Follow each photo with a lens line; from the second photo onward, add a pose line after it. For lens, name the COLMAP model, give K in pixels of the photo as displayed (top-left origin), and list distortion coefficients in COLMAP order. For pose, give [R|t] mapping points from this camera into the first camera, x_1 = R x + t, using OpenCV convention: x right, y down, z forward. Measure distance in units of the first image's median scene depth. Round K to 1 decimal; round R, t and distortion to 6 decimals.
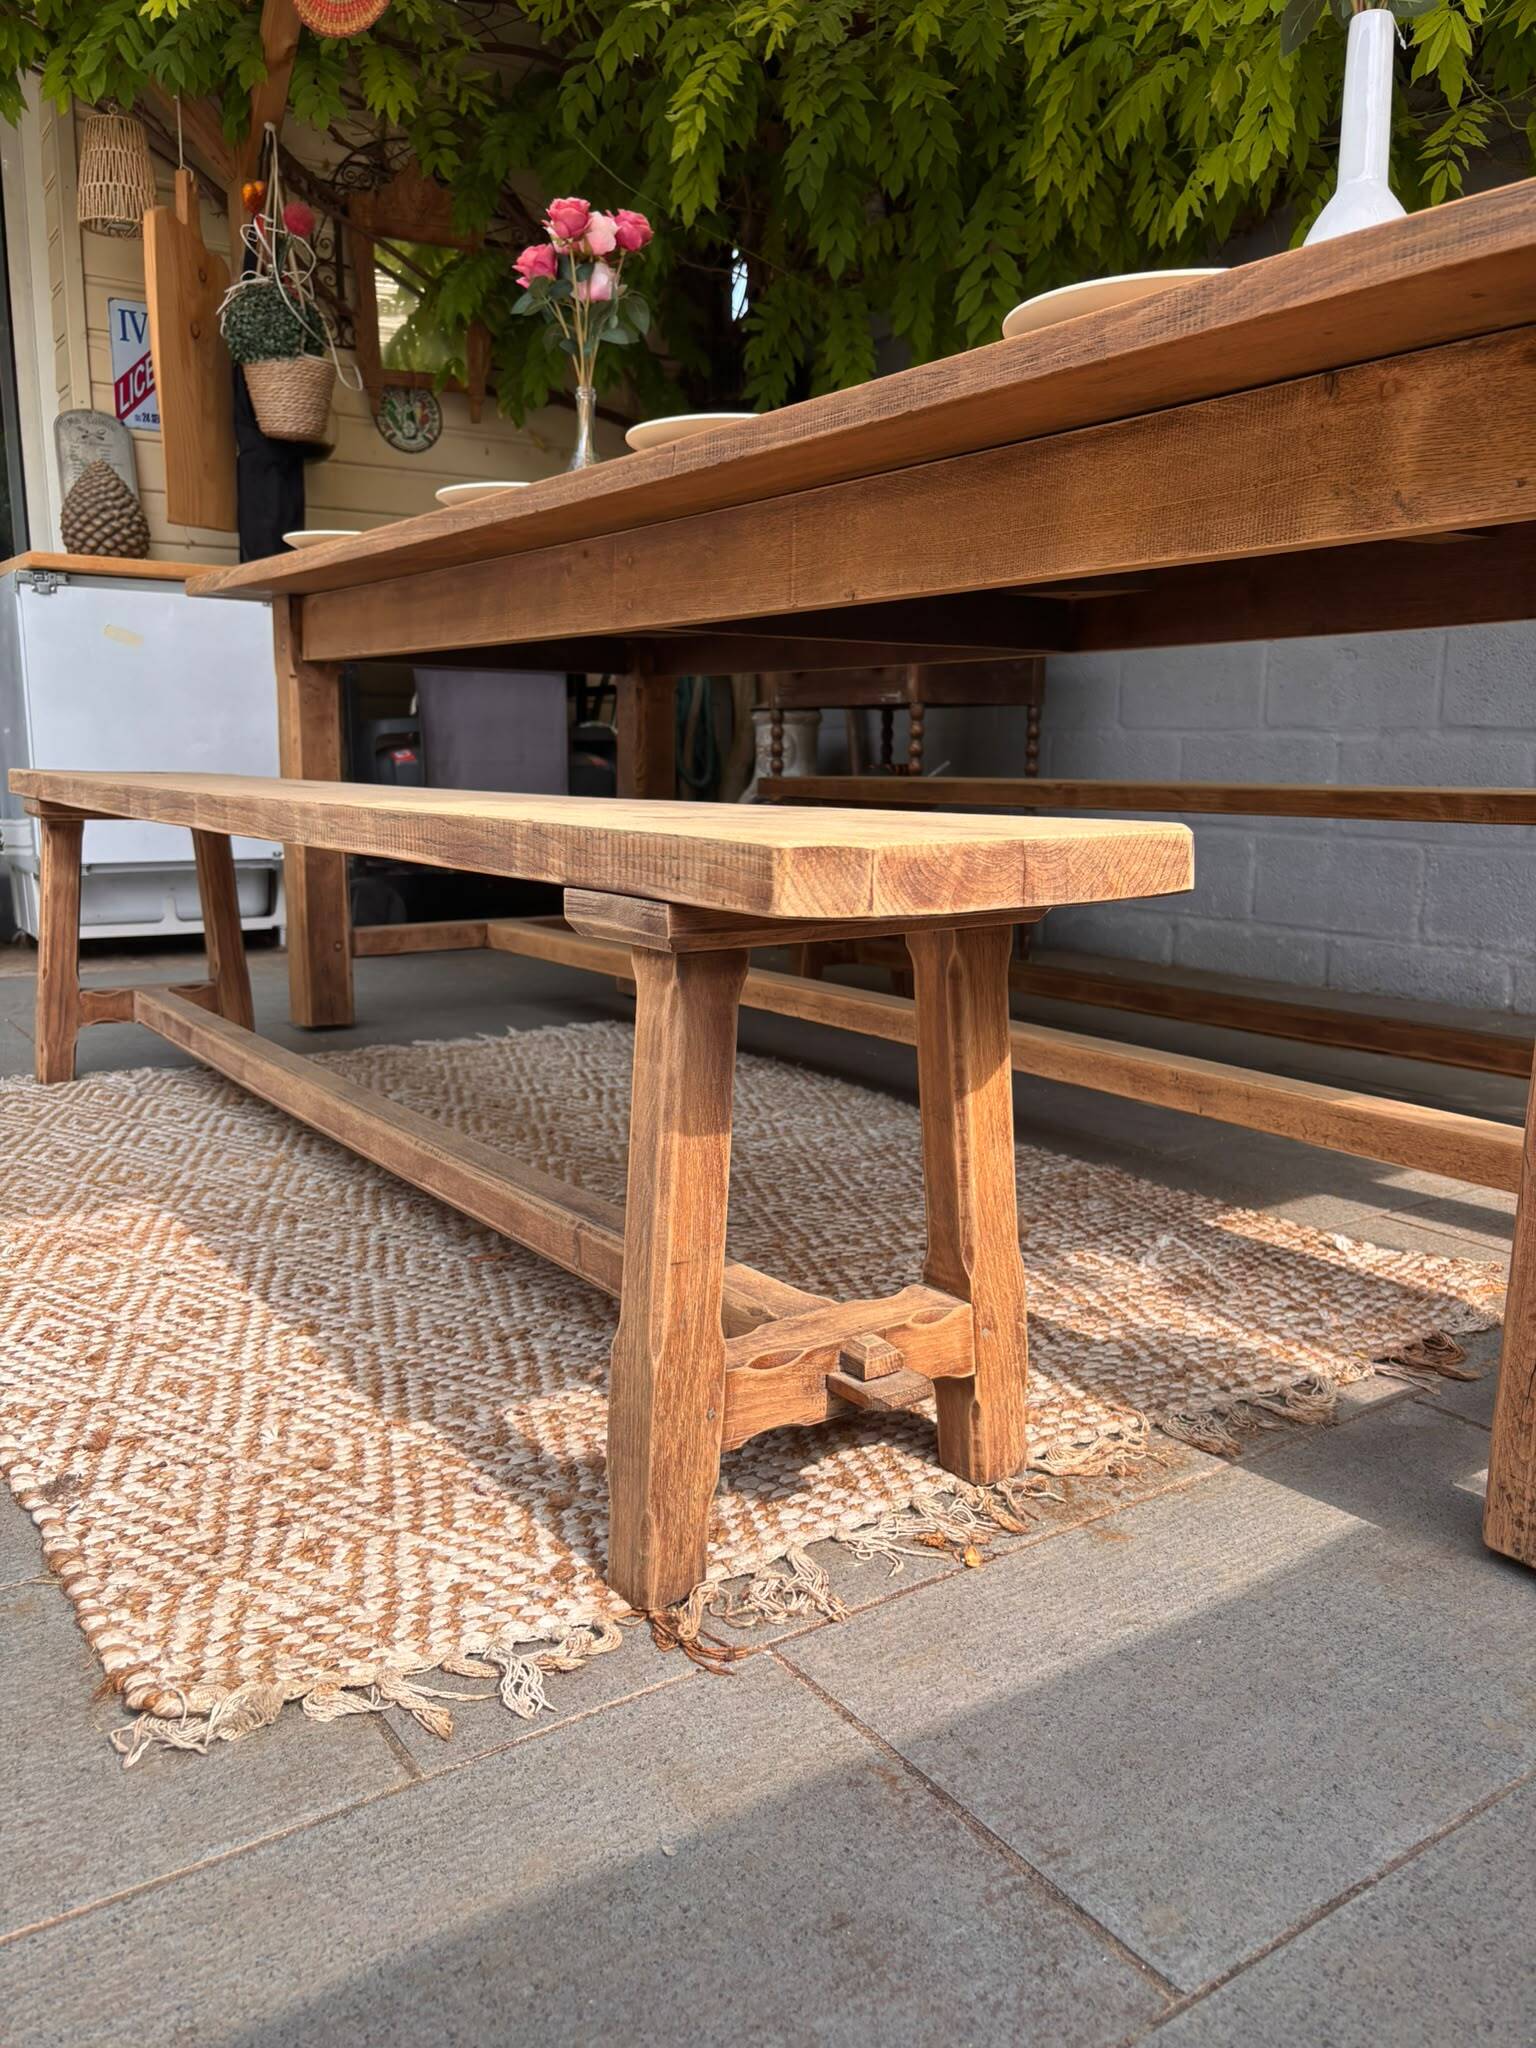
lens RADIAL K [[1568.1, 0, 779.7], [0, 1568.1, 1025.1], [0, 0, 1]] dist [0.010326, 0.002213]
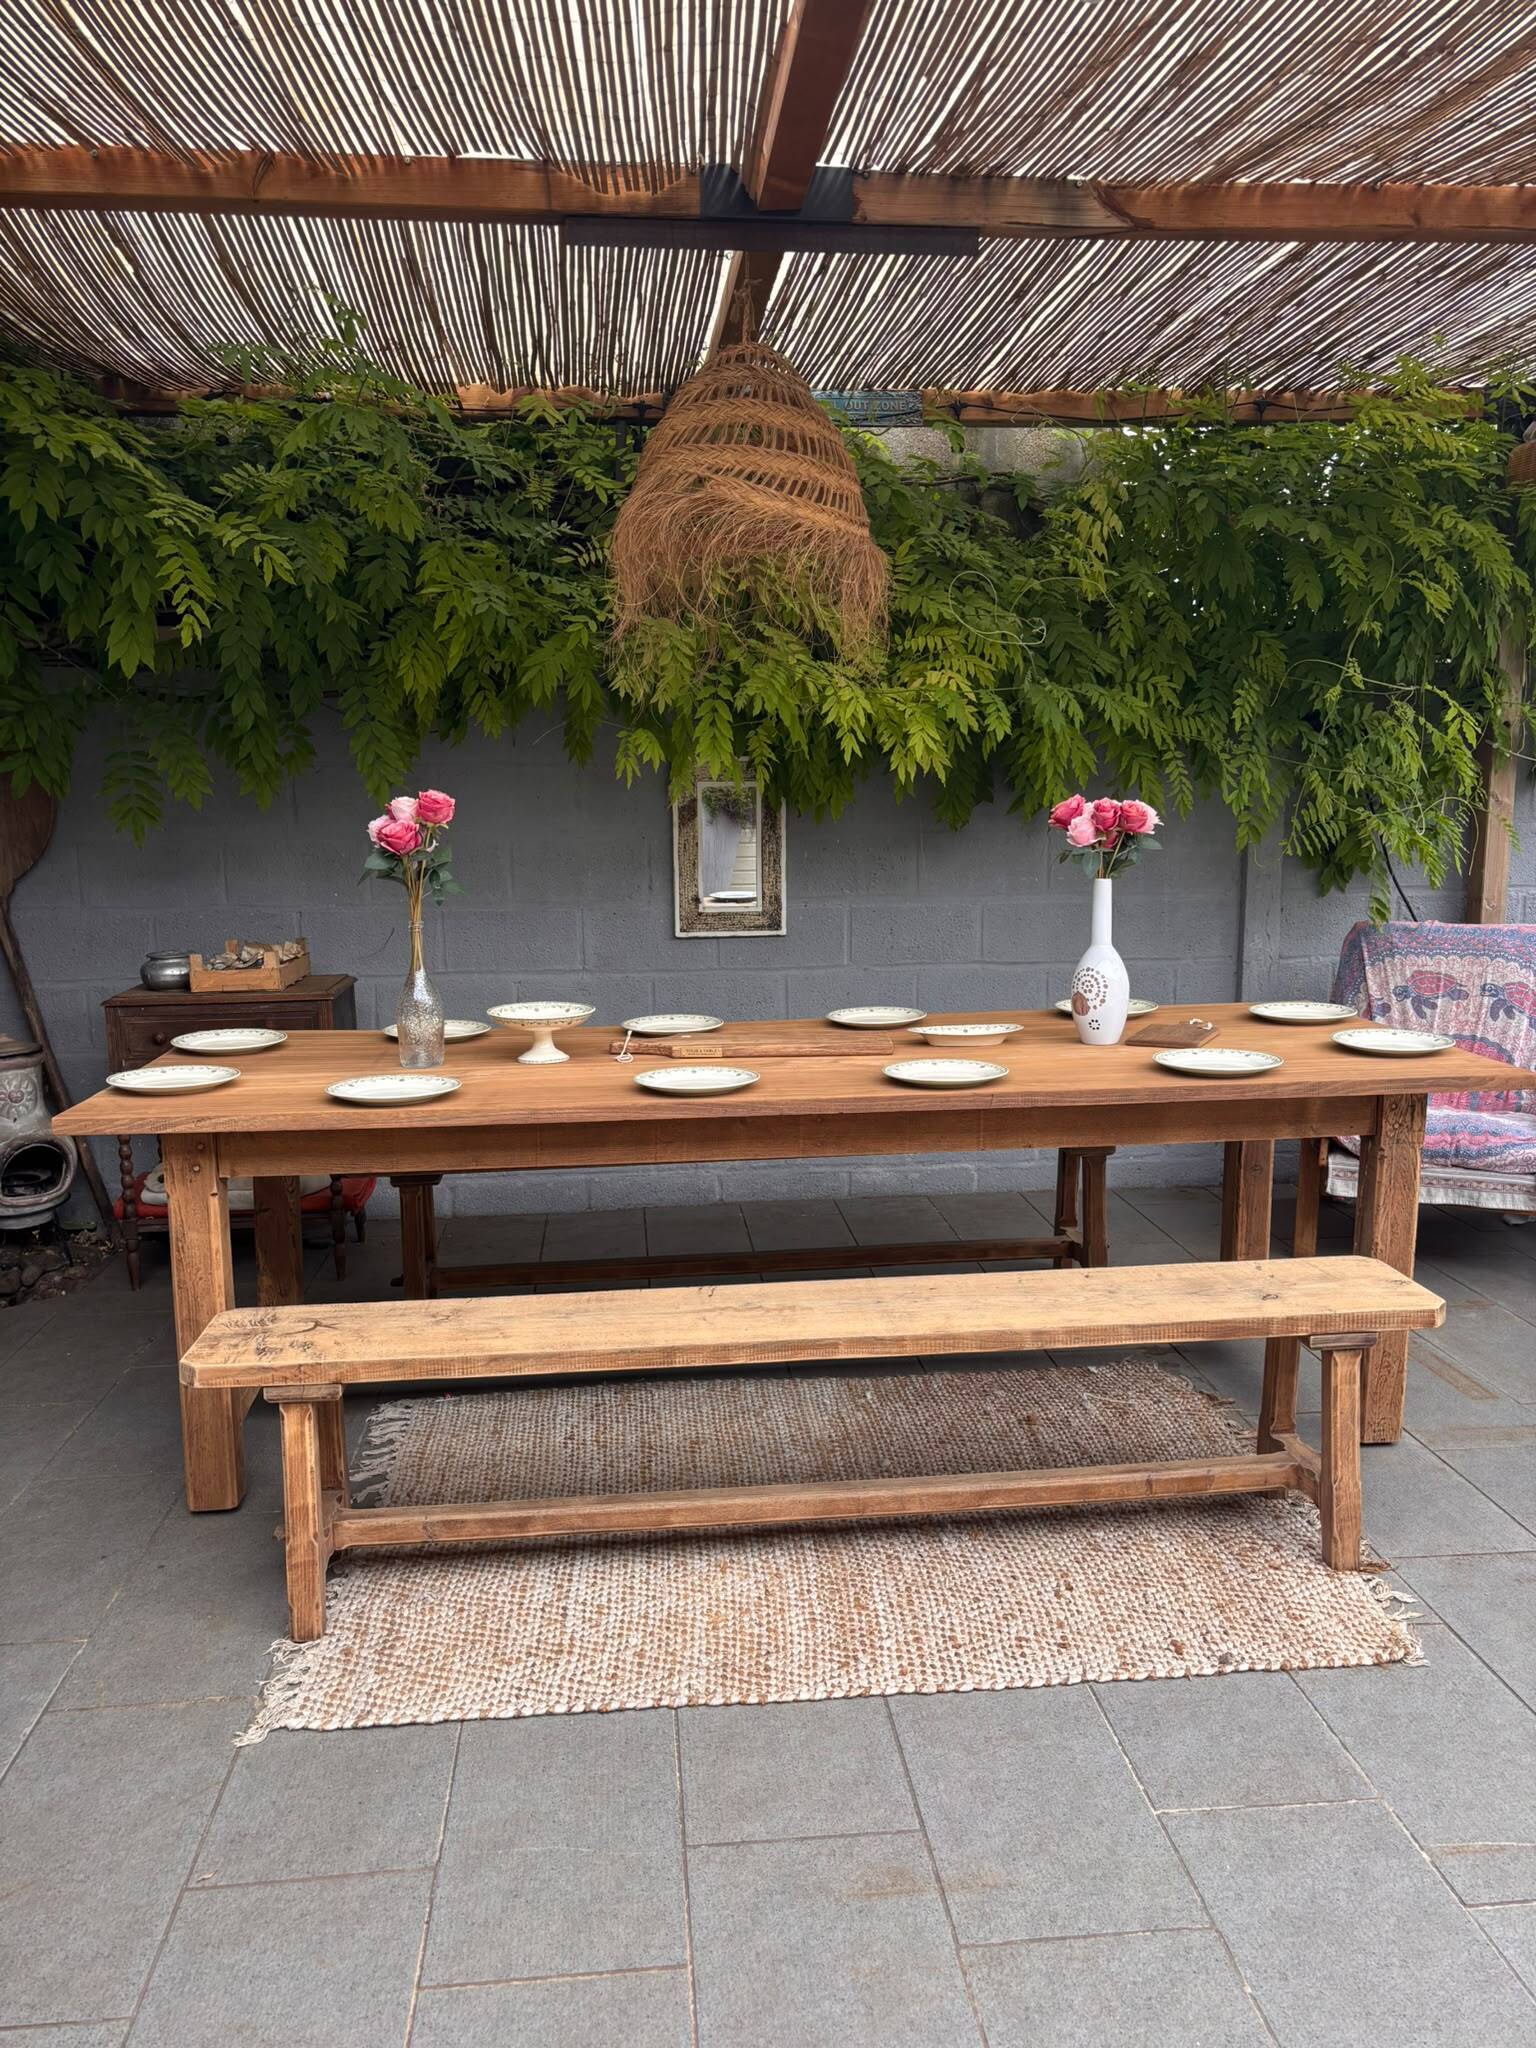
lens RADIAL K [[1541.3, 0, 777.0], [0, 1541.3, 1043.9], [0, 0, 1]] dist [0.055741, -0.063354]
pose [[0.487225, -0.156621, 0.859117, -2.137612], [0.168276, 0.982186, 0.083624, -0.731856], [-0.856910, 0.103825, 0.504901, 0.268665]]
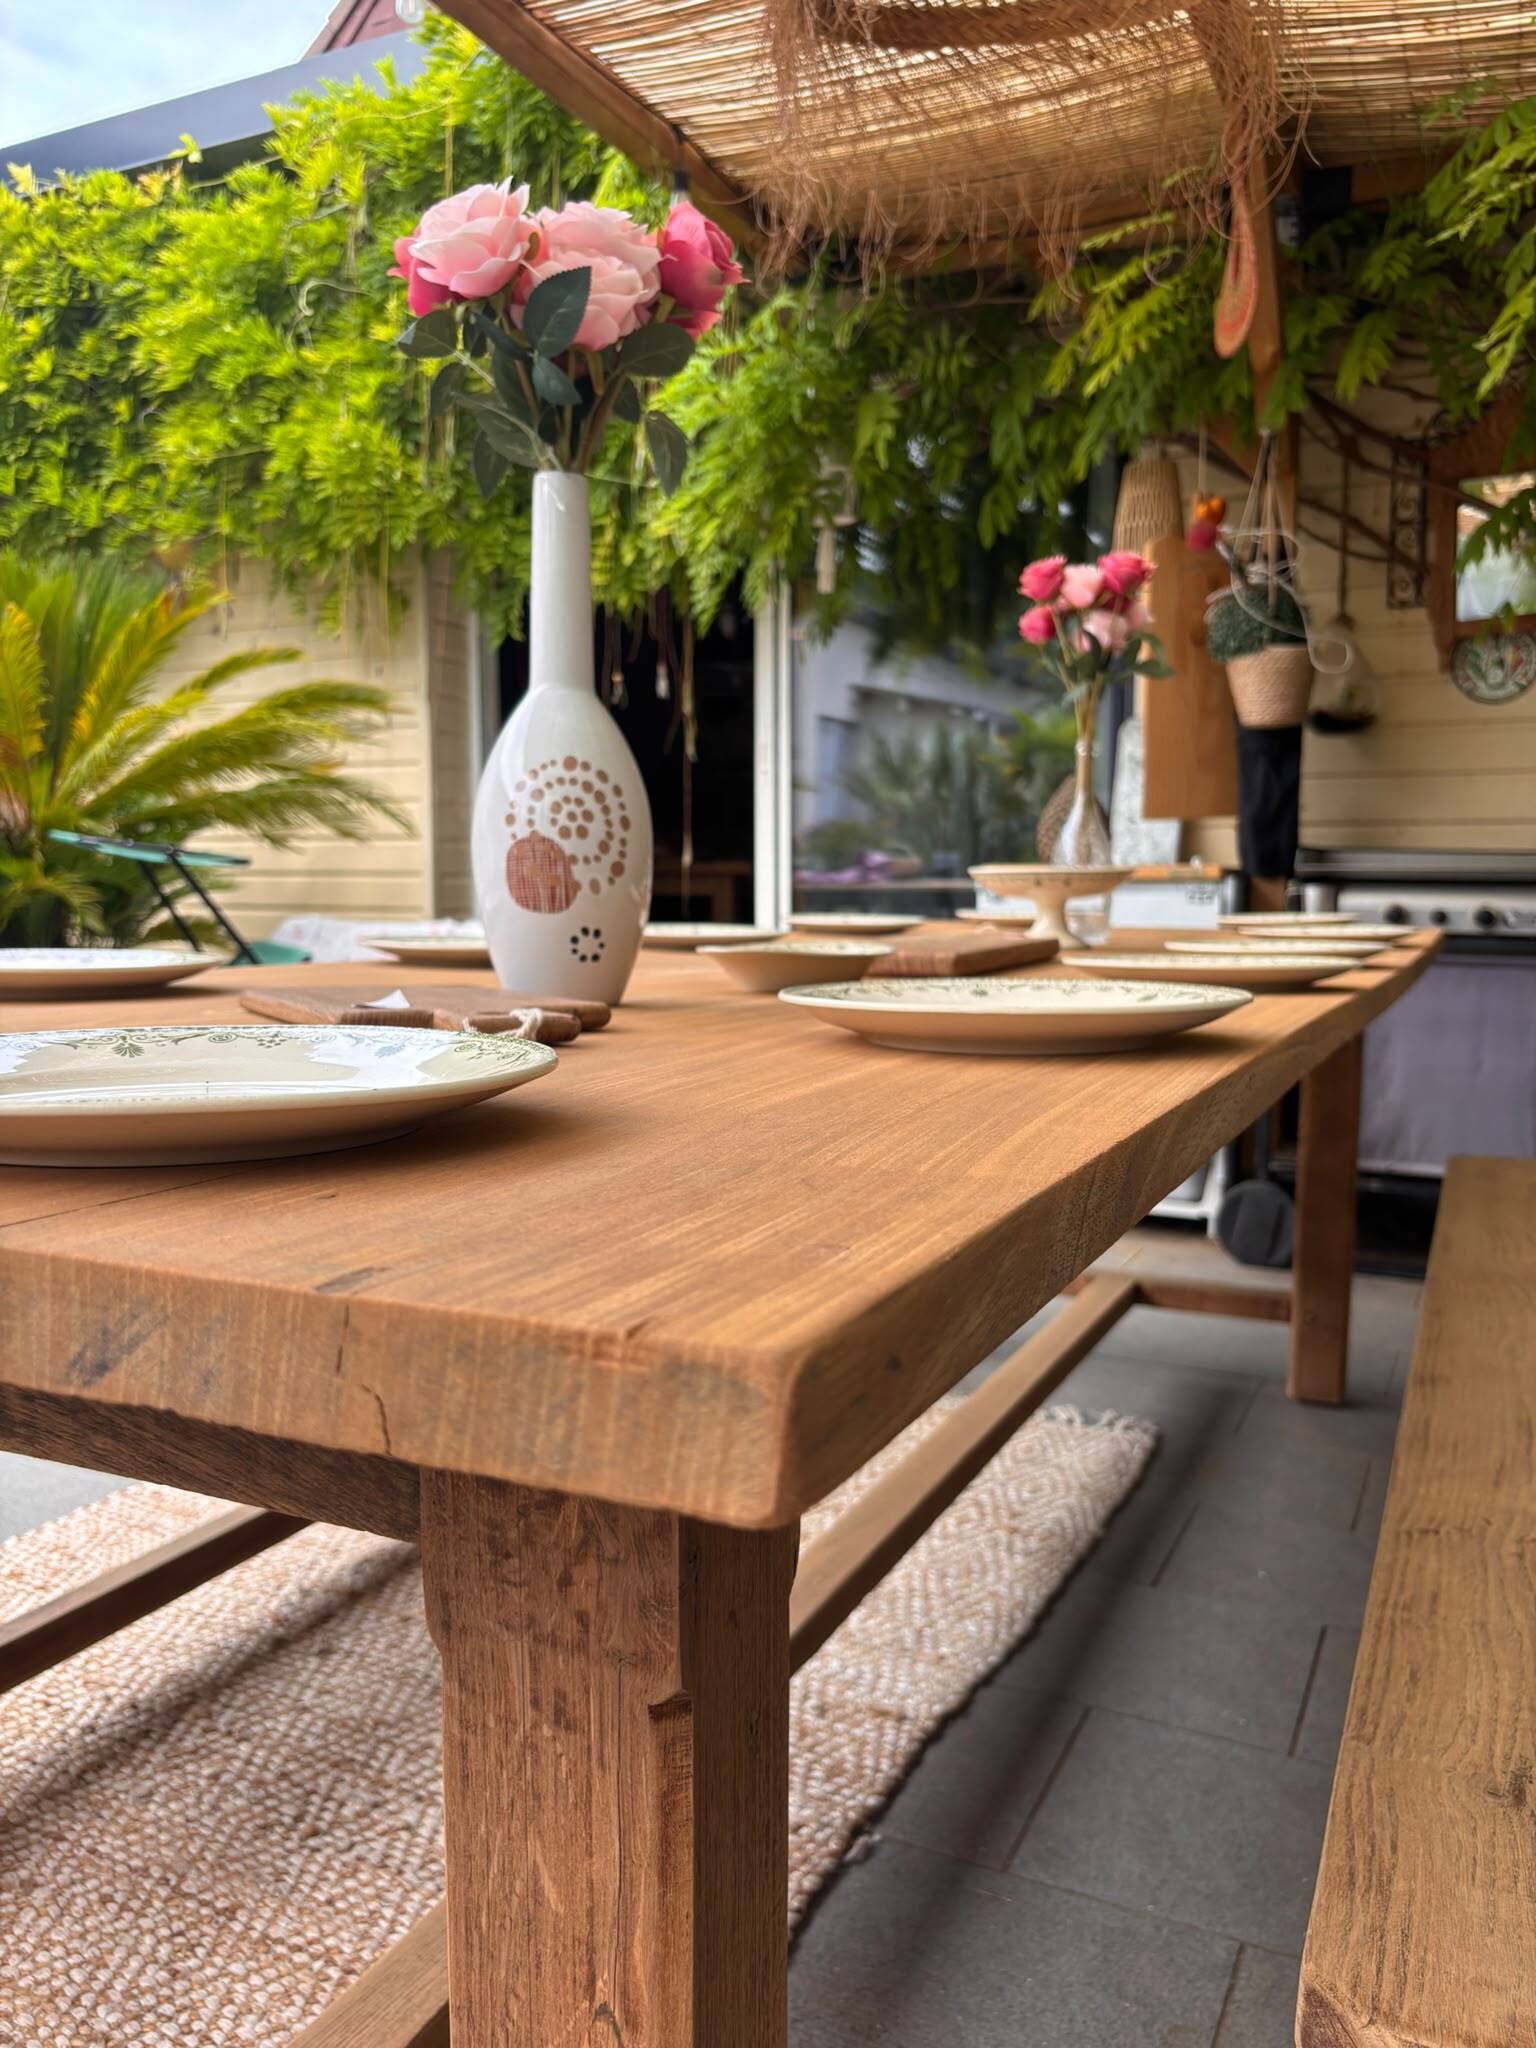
lens RADIAL K [[1581.8, 0, 768.0], [0, 1581.8, 1024.0], [0, 0, 1]] dist [-0.003383, 0.004812]
pose [[0.489120, 0.074623, -0.869019, 1.213698], [-0.153284, 0.988181, -0.001419, -0.424571], [0.858642, 0.133901, 0.494778, 0.805562]]
